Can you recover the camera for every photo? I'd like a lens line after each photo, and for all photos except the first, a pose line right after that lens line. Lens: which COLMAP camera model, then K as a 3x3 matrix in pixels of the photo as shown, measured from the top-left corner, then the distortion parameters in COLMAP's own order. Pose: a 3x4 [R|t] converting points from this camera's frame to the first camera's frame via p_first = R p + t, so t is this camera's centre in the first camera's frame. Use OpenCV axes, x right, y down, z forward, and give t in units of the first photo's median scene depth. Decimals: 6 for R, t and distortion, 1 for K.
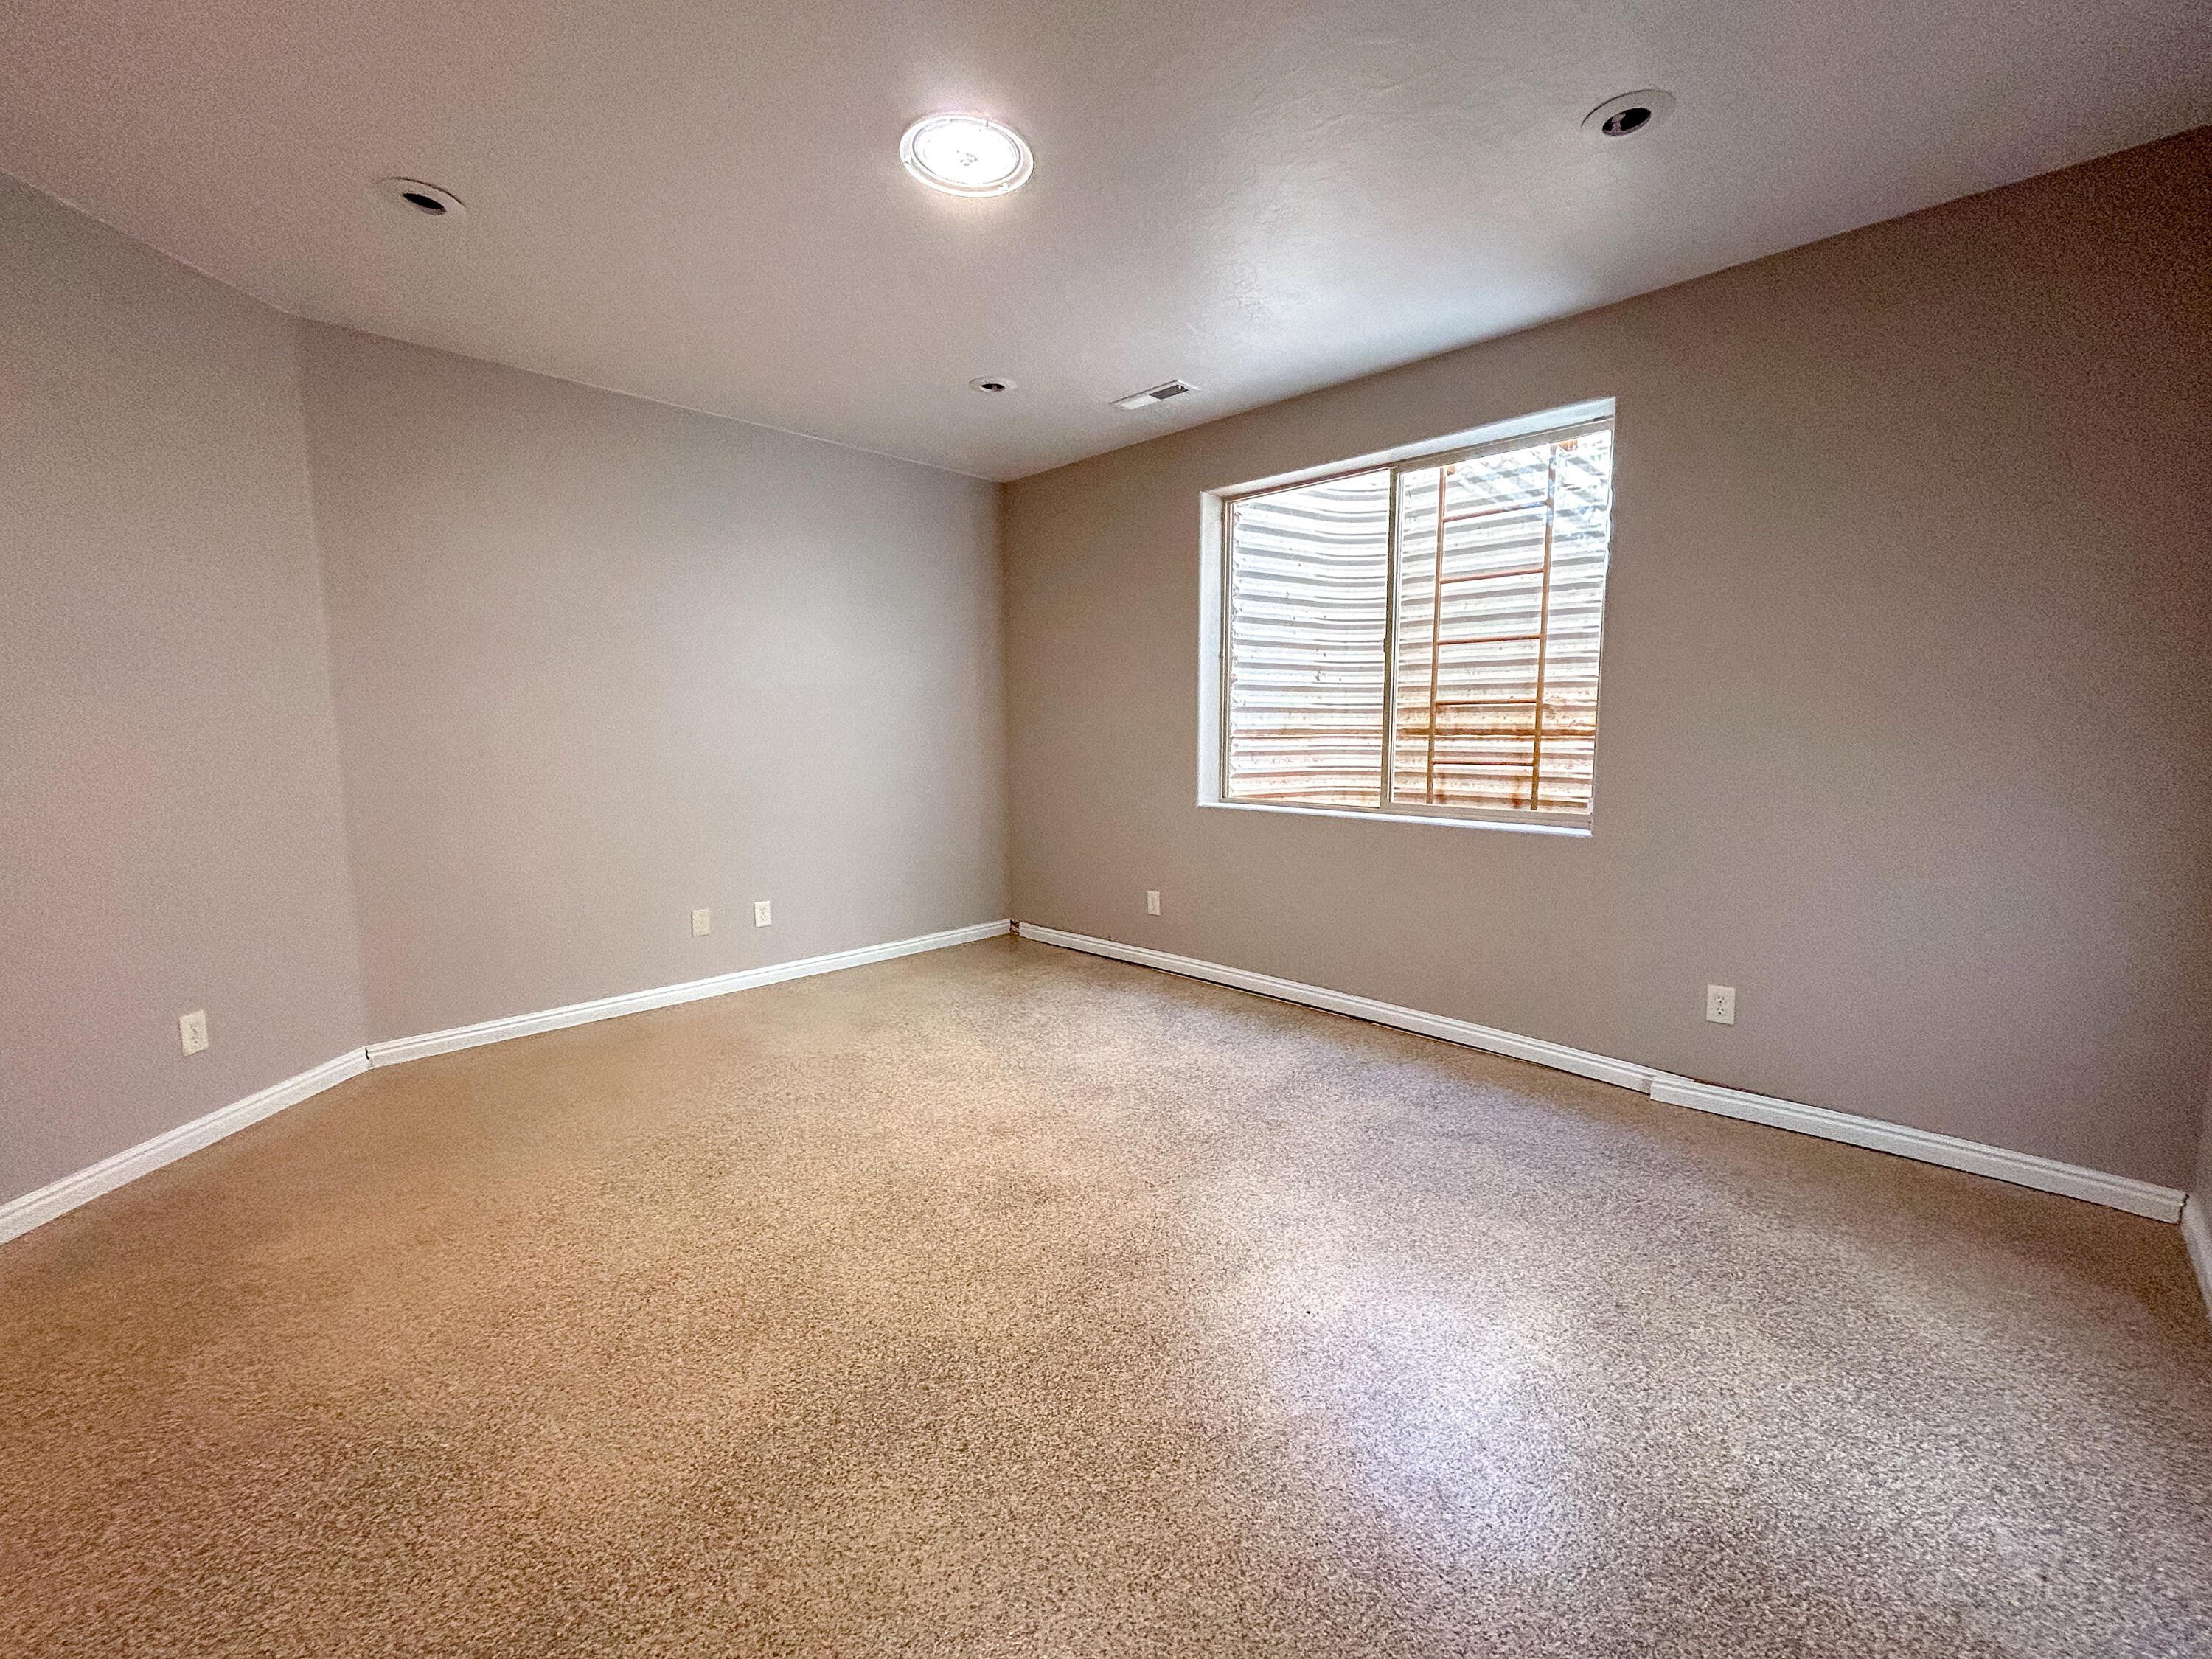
lens RADIAL K [[912.2, 0, 1101.0], [0, 912.2, 832.4], [0, 0, 1]] dist [-0.001473, -0.000127]
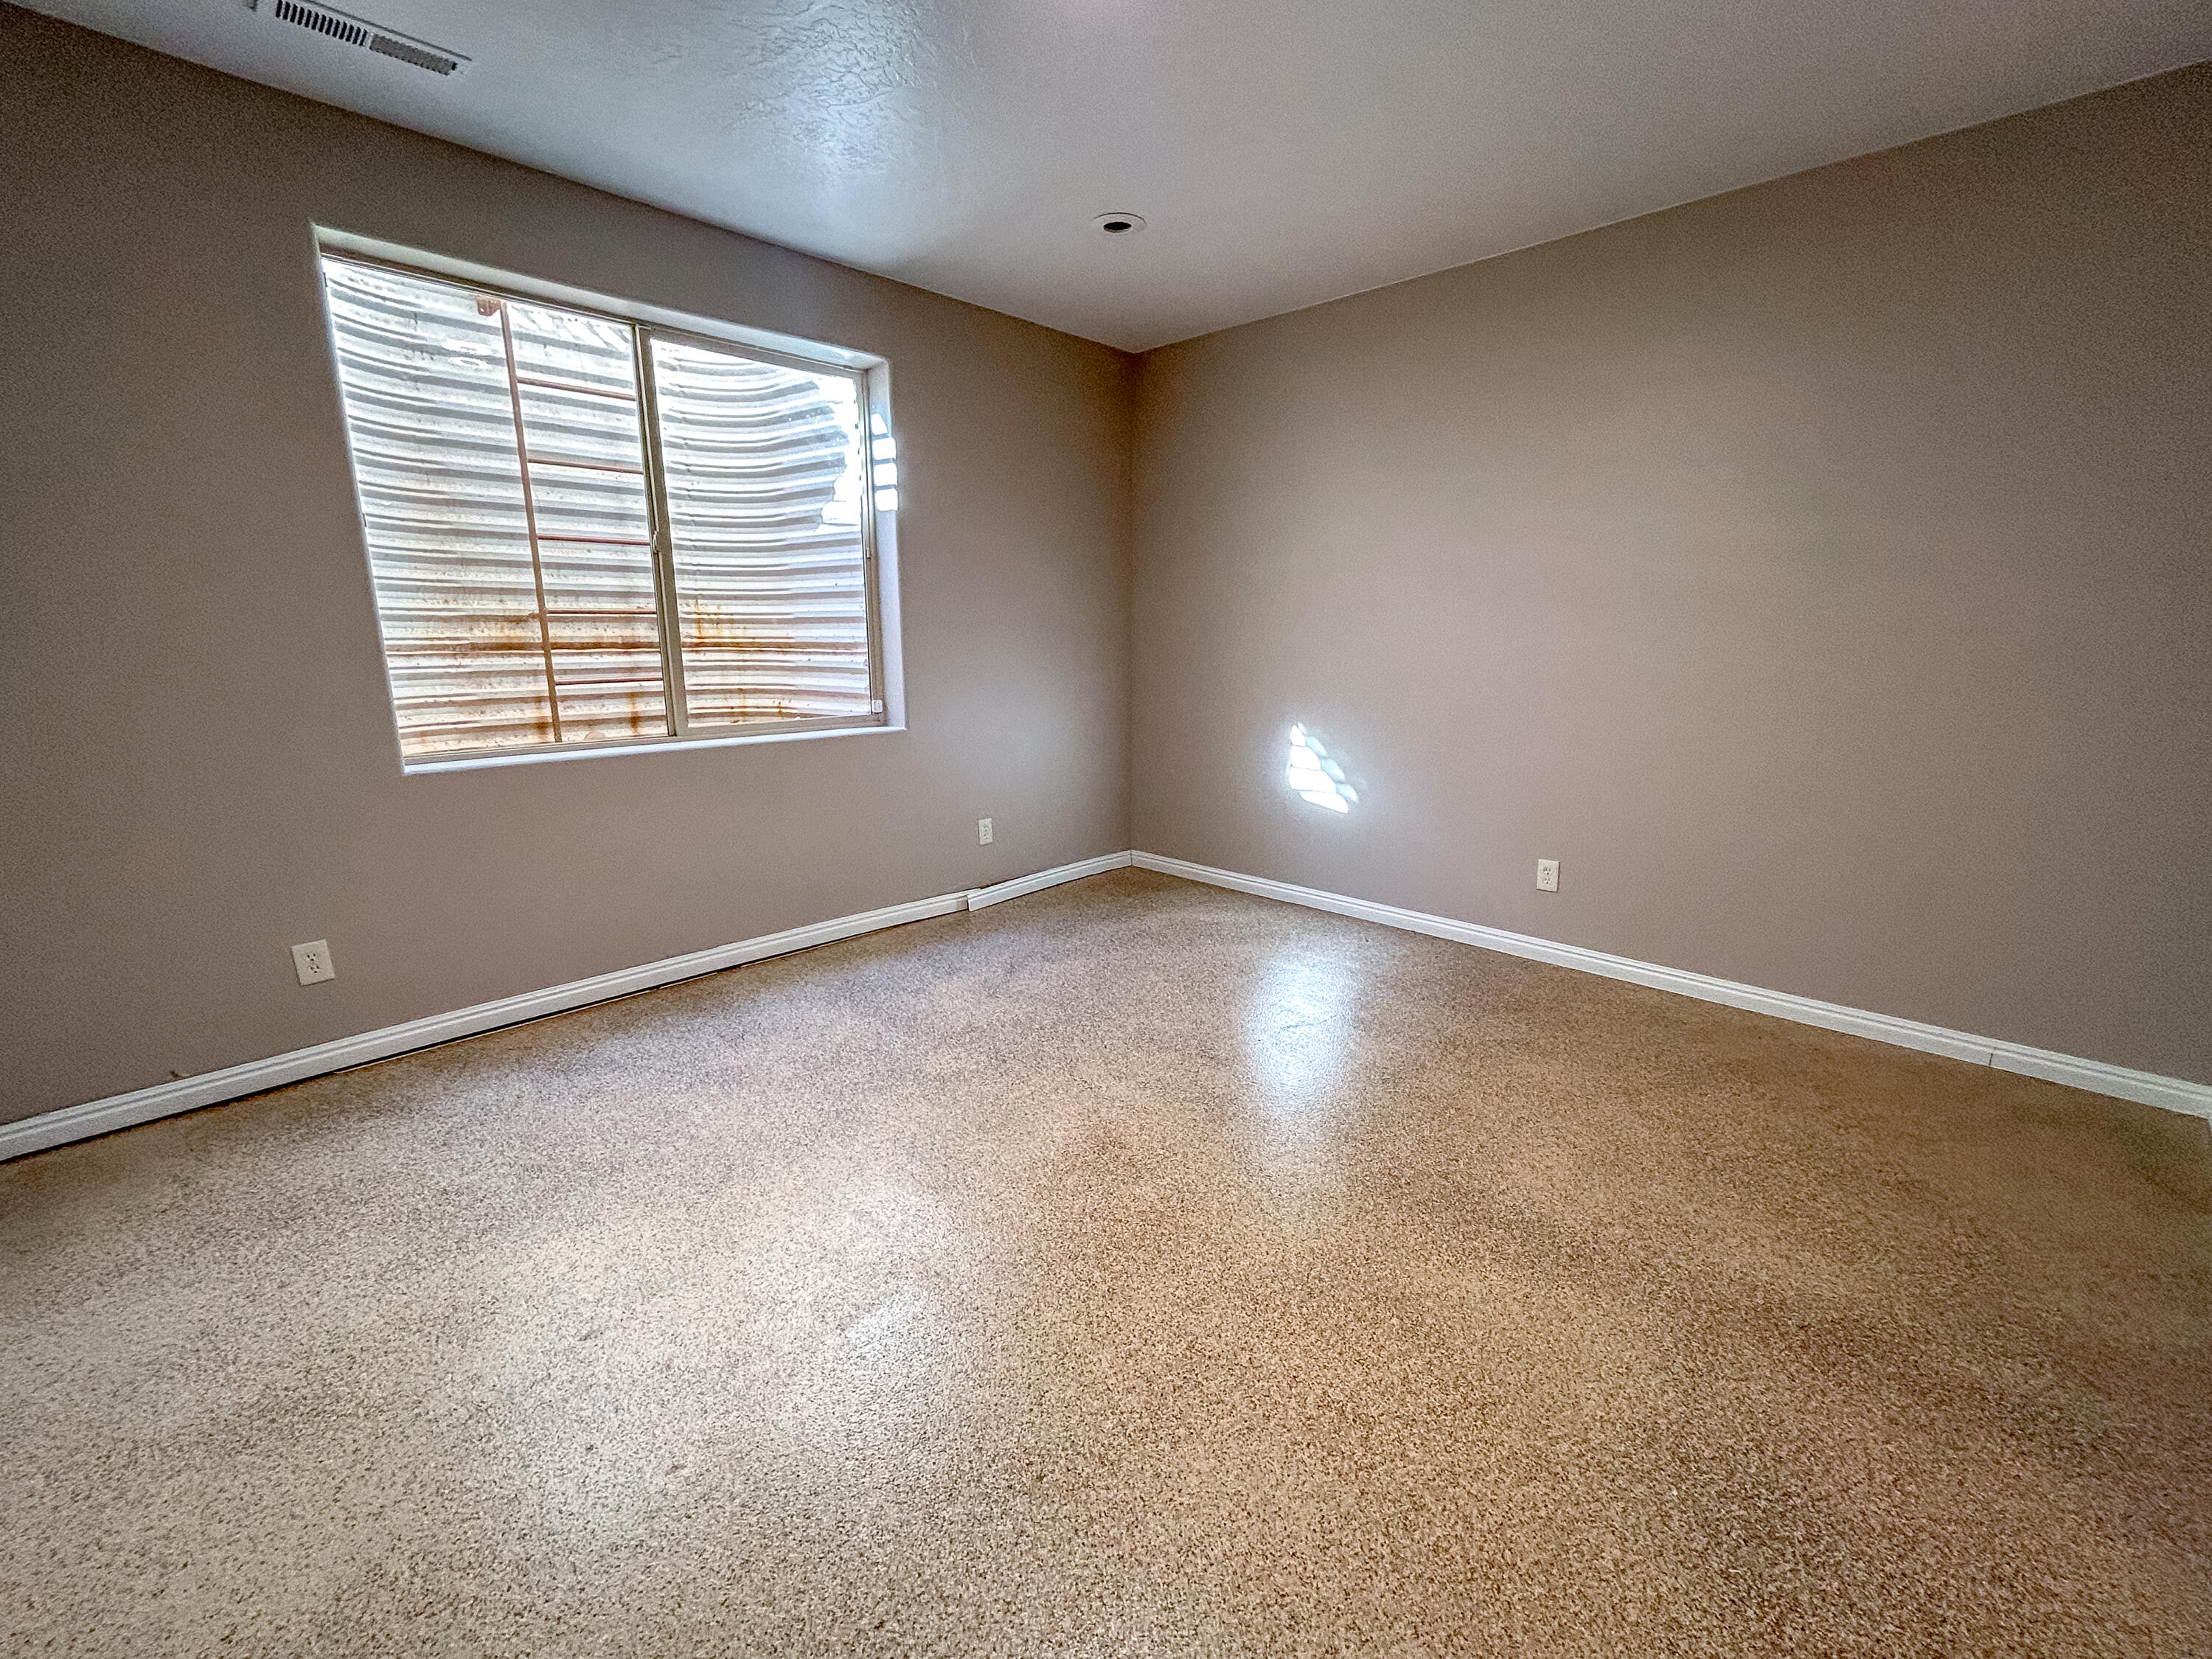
lens RADIAL K [[933.2, 0, 1111.0], [0, 933.2, 836.5], [0, 0, 1]] dist [-0.025819, 0.009978]
pose [[-0.023591, -0.212708, 0.976831, -0.610508], [0.116754, 0.969830, 0.214003, -0.076570], [-0.992881, 0.119097, 0.001956, 0.623364]]
